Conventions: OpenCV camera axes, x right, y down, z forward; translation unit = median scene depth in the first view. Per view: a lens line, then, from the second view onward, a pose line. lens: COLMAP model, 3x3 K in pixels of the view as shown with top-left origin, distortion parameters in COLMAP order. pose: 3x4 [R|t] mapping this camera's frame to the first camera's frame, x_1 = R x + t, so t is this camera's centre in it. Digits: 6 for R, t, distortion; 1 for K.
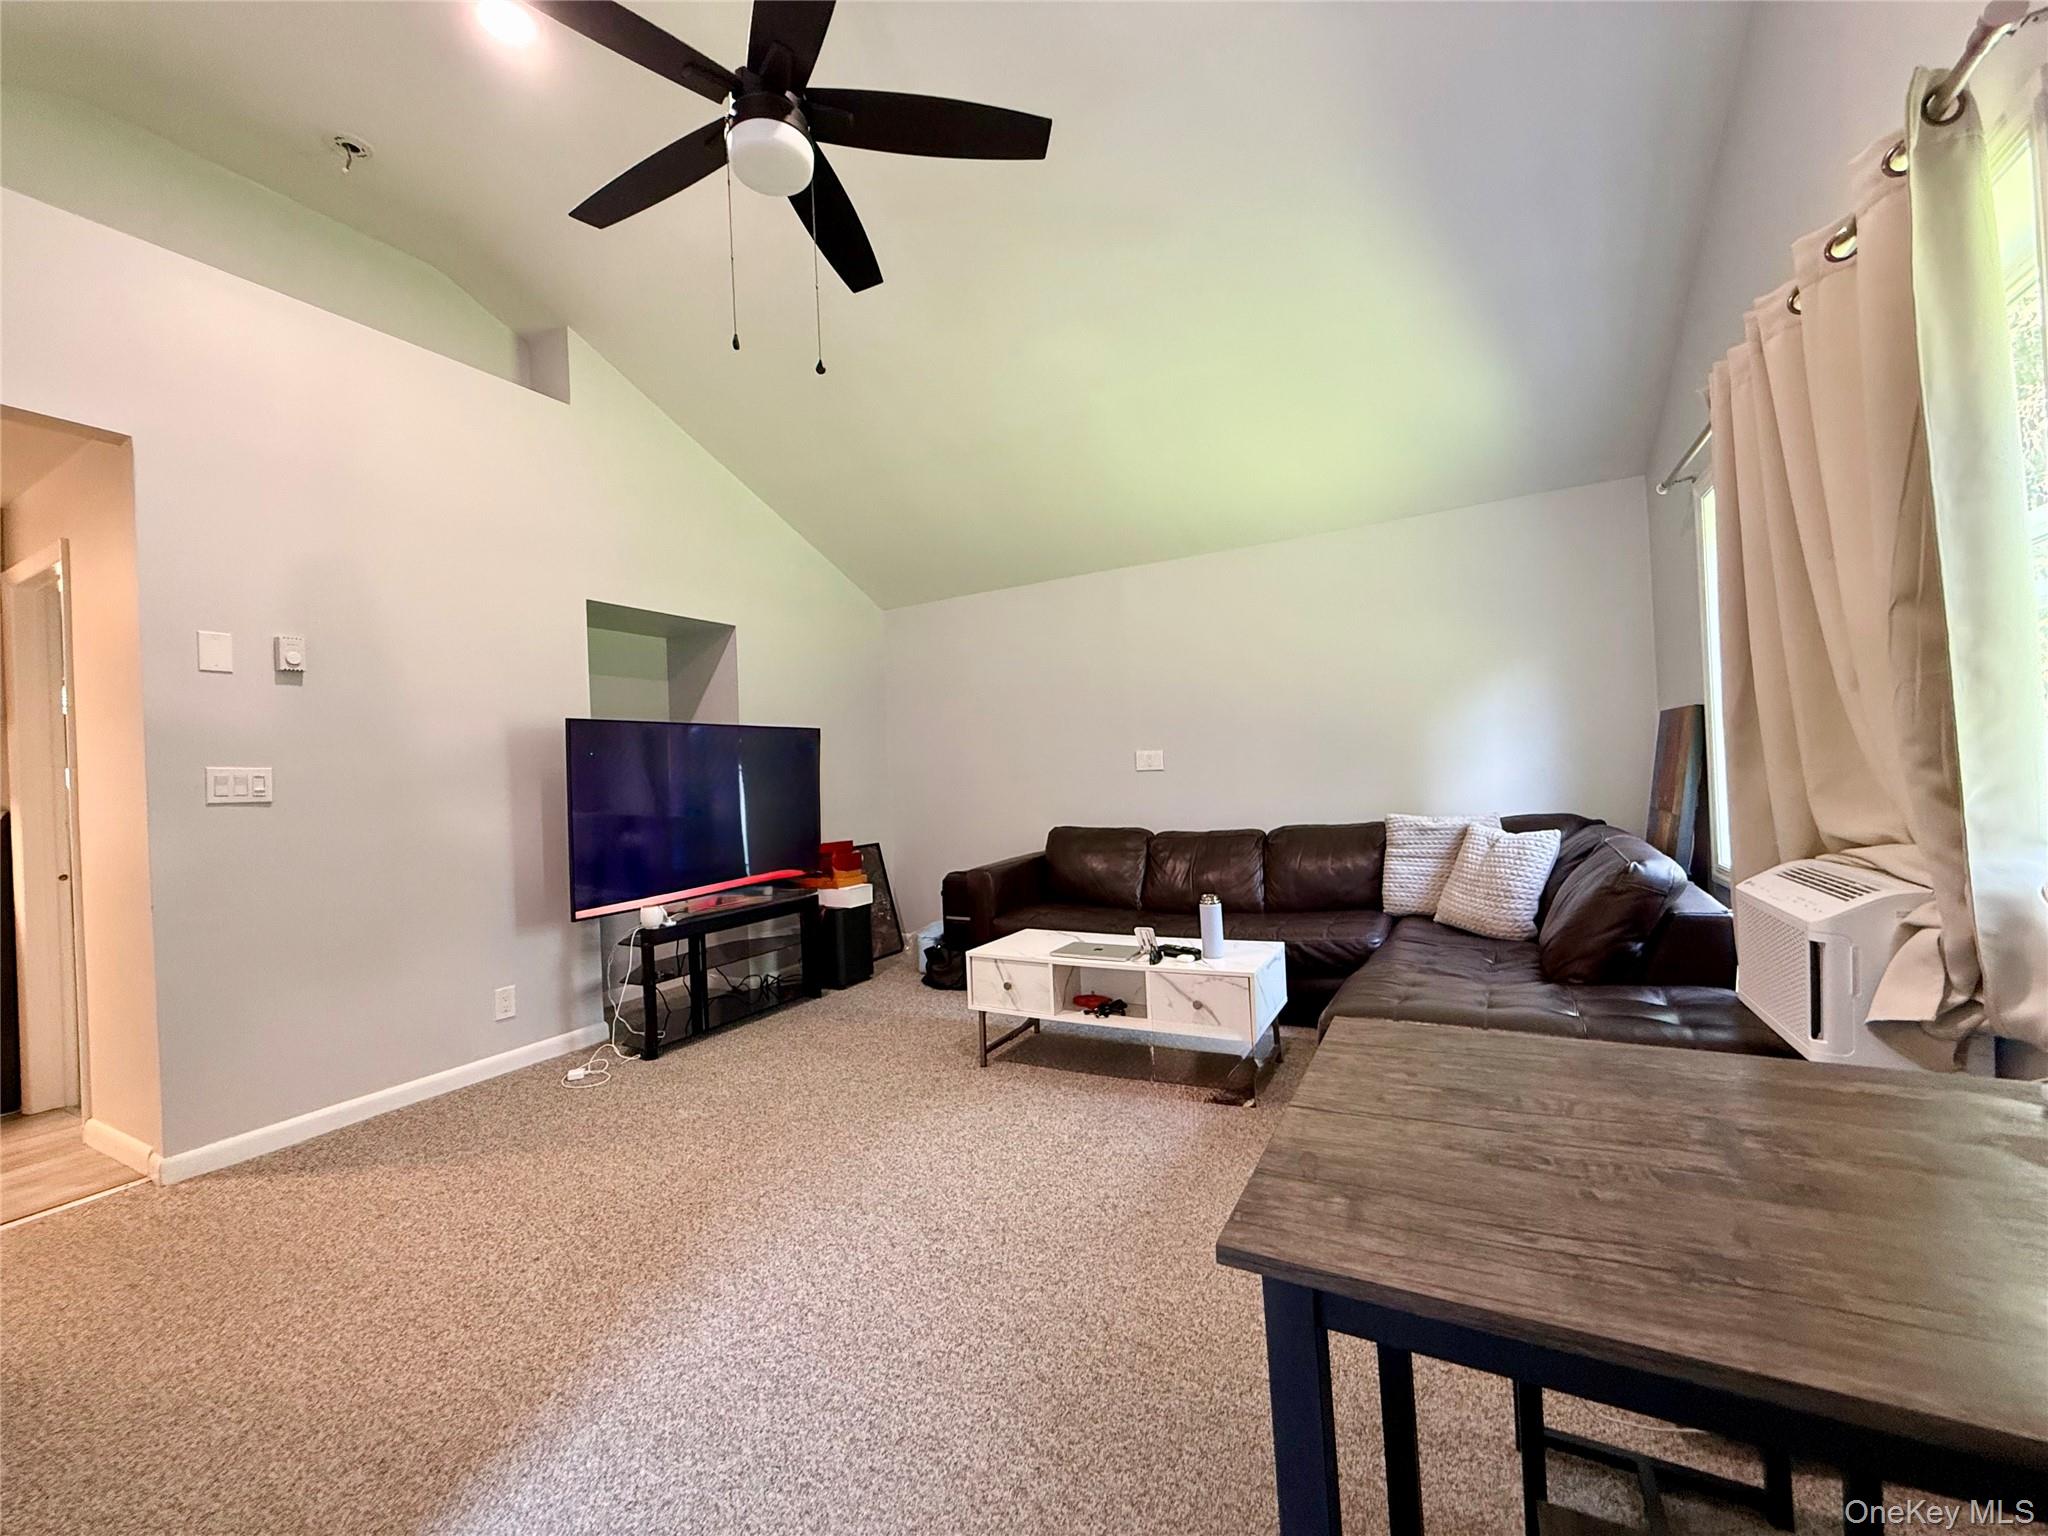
lens RADIAL K [[813.5, 0, 1024.6], [0, 813.5, 767.5], [0, 0, 1]] dist [-0.002476, 0.000567]
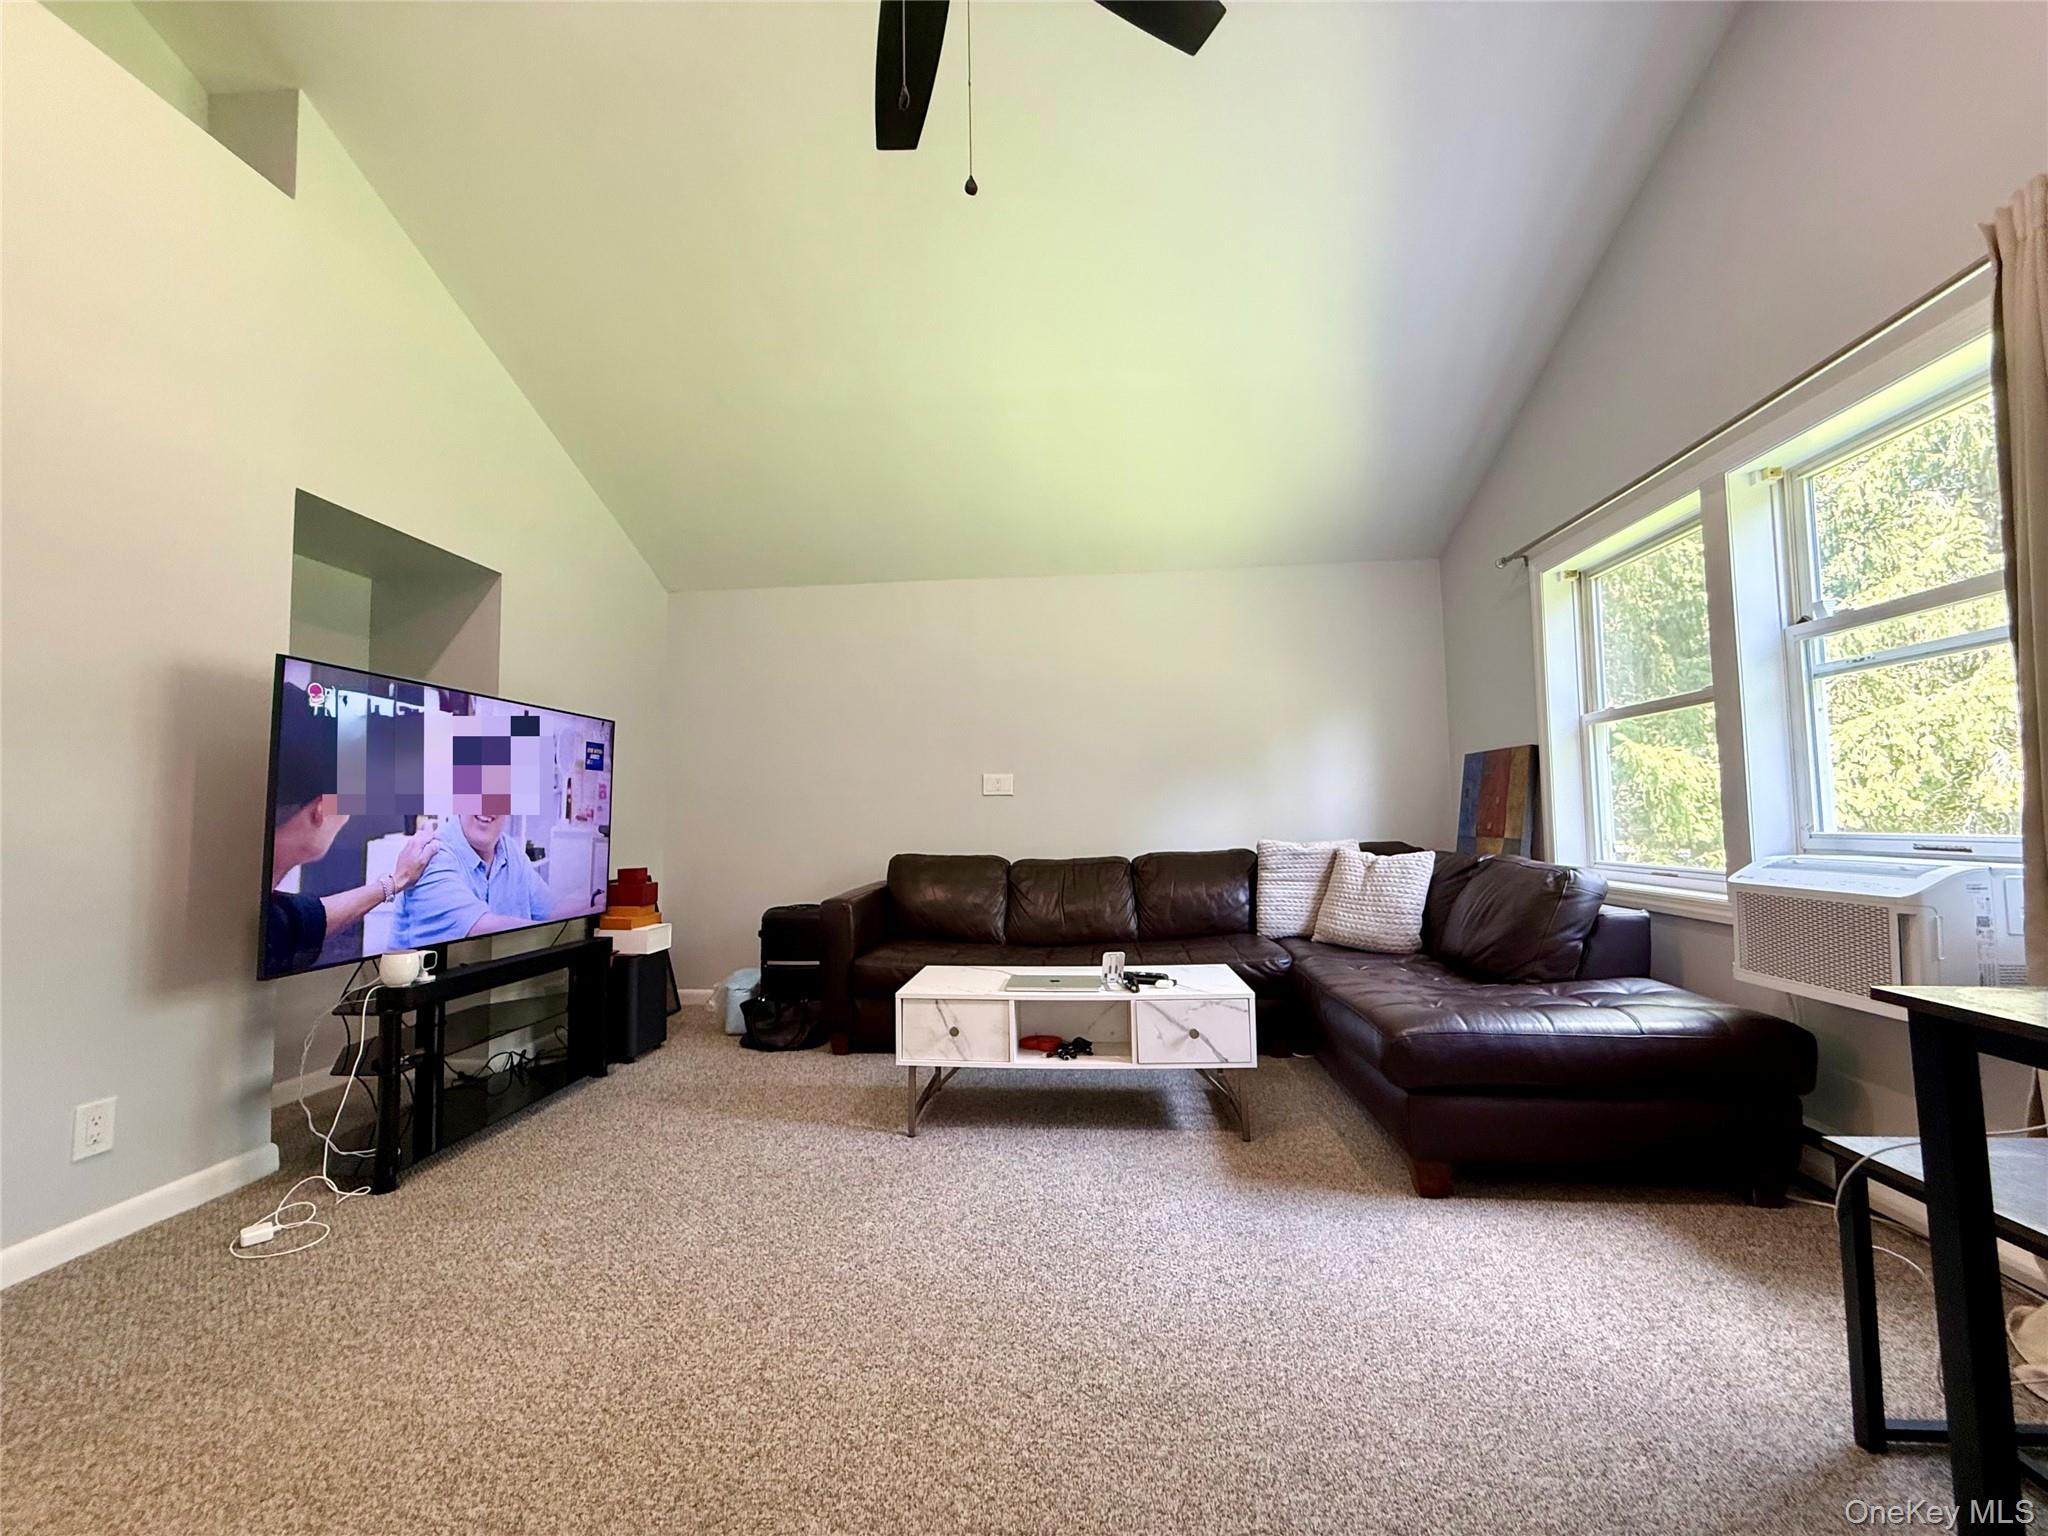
lens RADIAL K [[813.5, 0, 1026.4], [0, 813.5, 769.3], [0, 0, 1]] dist [-0.002476, 0.000567]
pose [[0.914557, 0.055522, 0.400627, -0.263719], [-0.030015, 0.997119, -0.069669, 0.052375], [-0.403341, 0.051691, 0.913589, 0.181689]]
